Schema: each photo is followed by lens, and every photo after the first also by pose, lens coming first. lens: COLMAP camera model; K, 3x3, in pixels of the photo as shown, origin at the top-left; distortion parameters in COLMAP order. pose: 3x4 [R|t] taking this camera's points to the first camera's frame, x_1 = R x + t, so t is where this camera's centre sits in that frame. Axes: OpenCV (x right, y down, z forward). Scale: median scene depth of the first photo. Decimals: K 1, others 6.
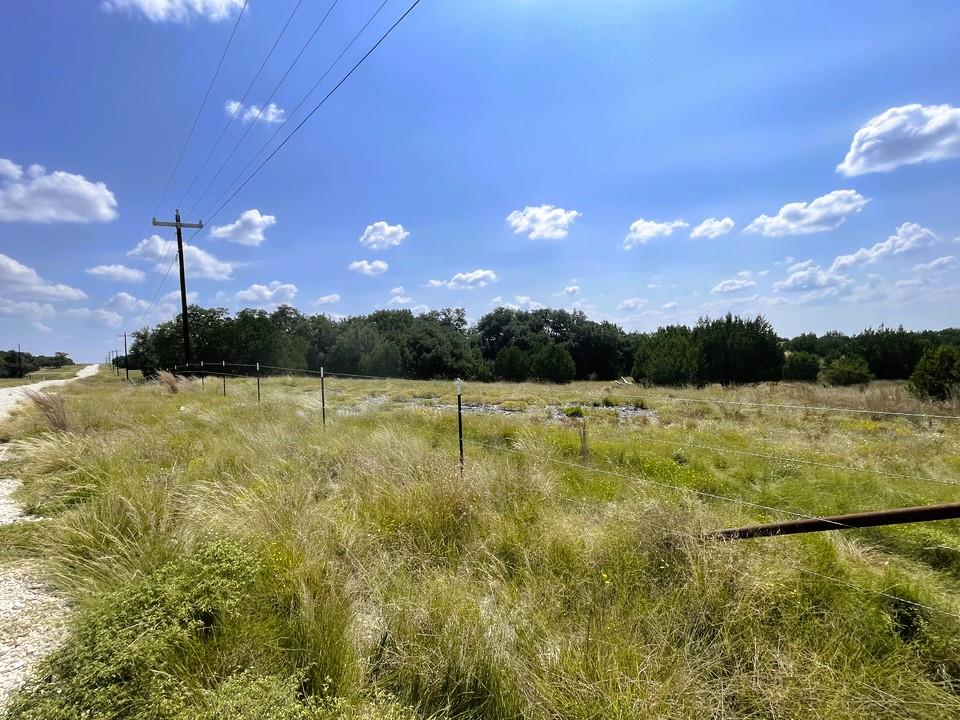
lens RADIAL K [[463.1, 0, 477.6], [0, 463.1, 369.6], [0, 0, 1]] dist [-0.003571, 0.000304]
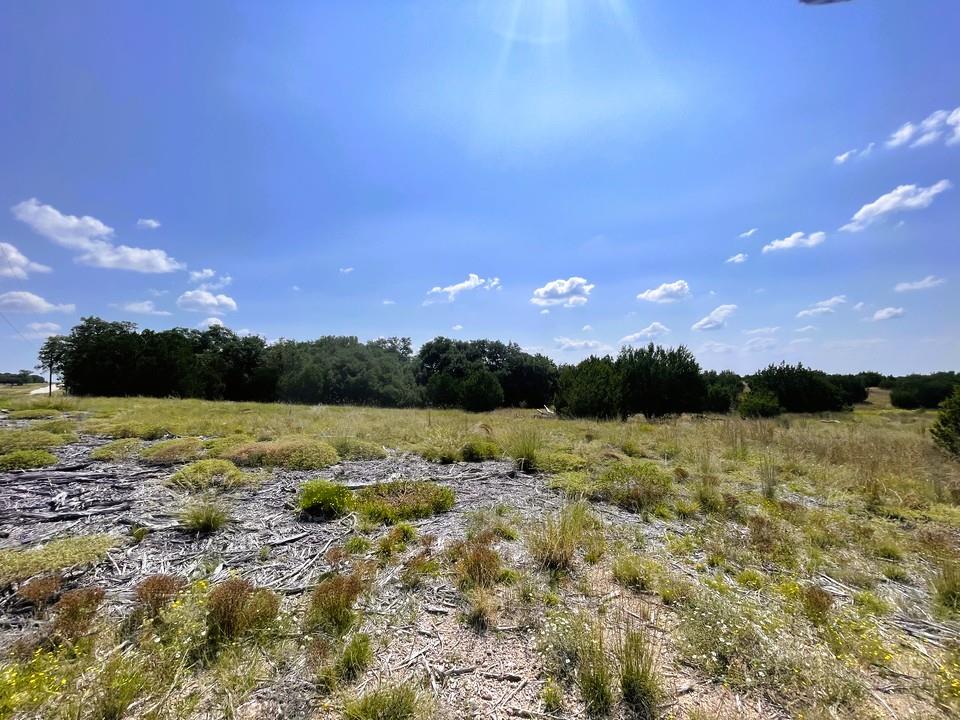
lens RADIAL K [[391.7, 0, 480.6], [0, 391.7, 358.4], [0, 0, 1]] dist [-0.000189, -0.000736]
pose [[0.994001, 0.031973, 0.104594, 0.043220], [-0.021646, 0.994909, -0.098427, 0.000916], [-0.107208, 0.095572, 0.989632, 0.097190]]
